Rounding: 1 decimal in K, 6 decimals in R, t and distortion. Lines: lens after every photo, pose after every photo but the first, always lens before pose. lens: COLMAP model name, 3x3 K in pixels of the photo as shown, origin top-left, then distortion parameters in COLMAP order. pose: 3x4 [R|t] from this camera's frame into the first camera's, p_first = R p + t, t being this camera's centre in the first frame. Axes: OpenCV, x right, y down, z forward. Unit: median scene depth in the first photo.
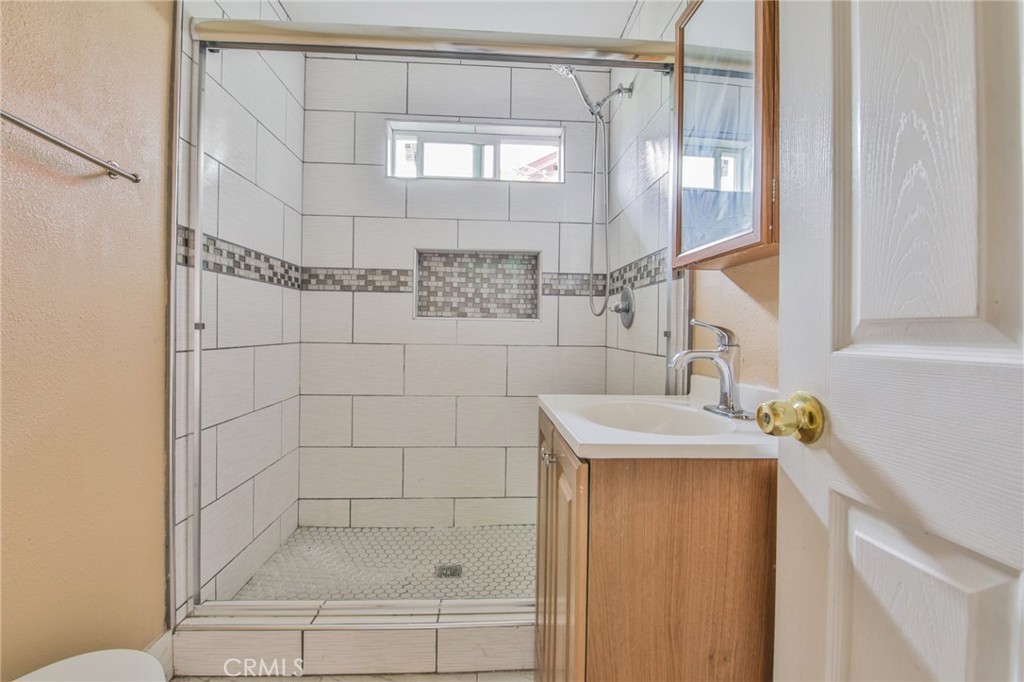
lens RADIAL K [[466.9, 0, 514.7], [0, 466.9, 335.7], [0, 0, 1]] dist [-0.007825, -0.006716]
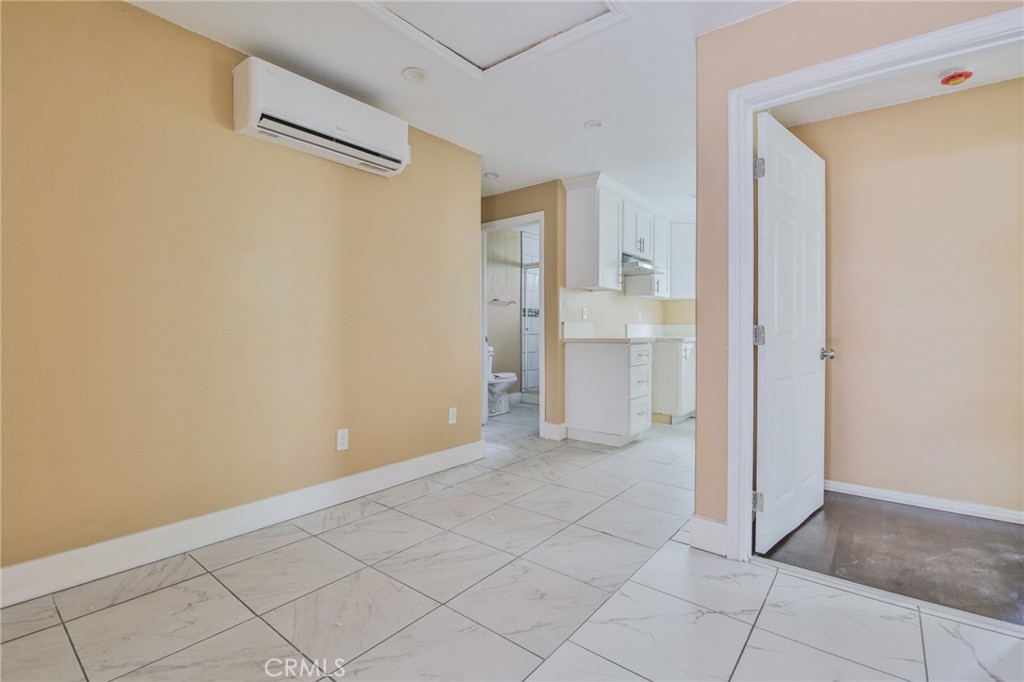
lens RADIAL K [[466.9, 0, 509.6], [0, 466.9, 336.8], [0, 0, 1]] dist [-0.007825, -0.006716]
pose [[0.740409, -0.002180, -0.672153, 2.014460], [0.001198, 0.999997, -0.001922, 0.055123], [0.672156, 0.000618, 0.740409, -2.221934]]
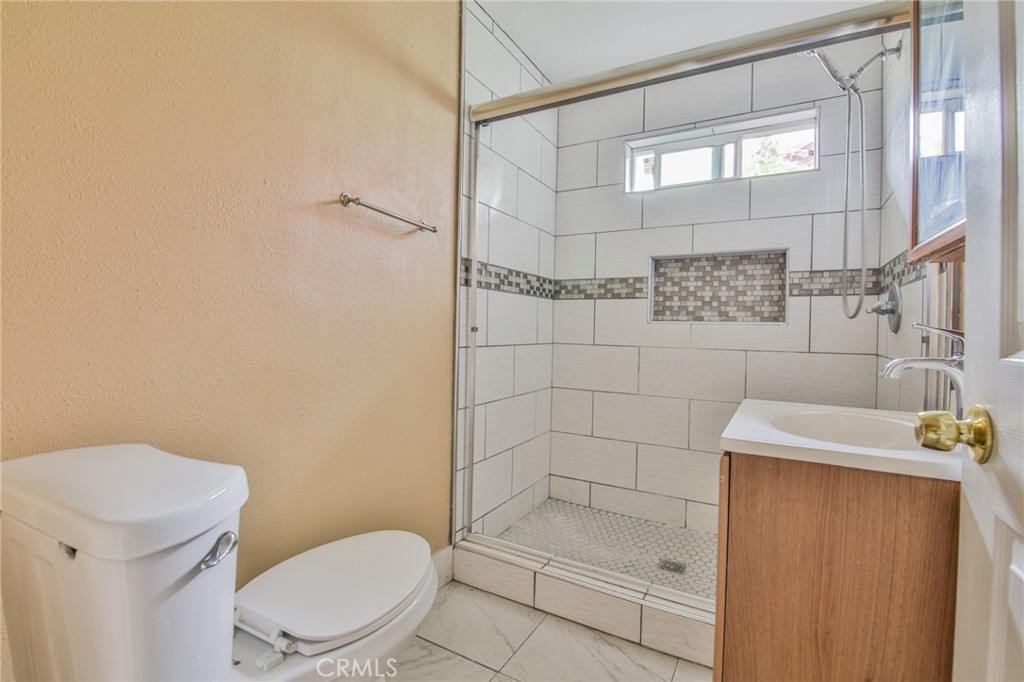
lens RADIAL K [[466.9, 0, 513.9], [0, 466.9, 337.1], [0, 0, 1]] dist [-0.007825, -0.006716]
pose [[0.840598, 0.010279, -0.541561, 0.143791], [-0.013374, 0.999909, -0.001780, 0.002682], [0.541494, 0.008739, 0.840659, -0.081719]]
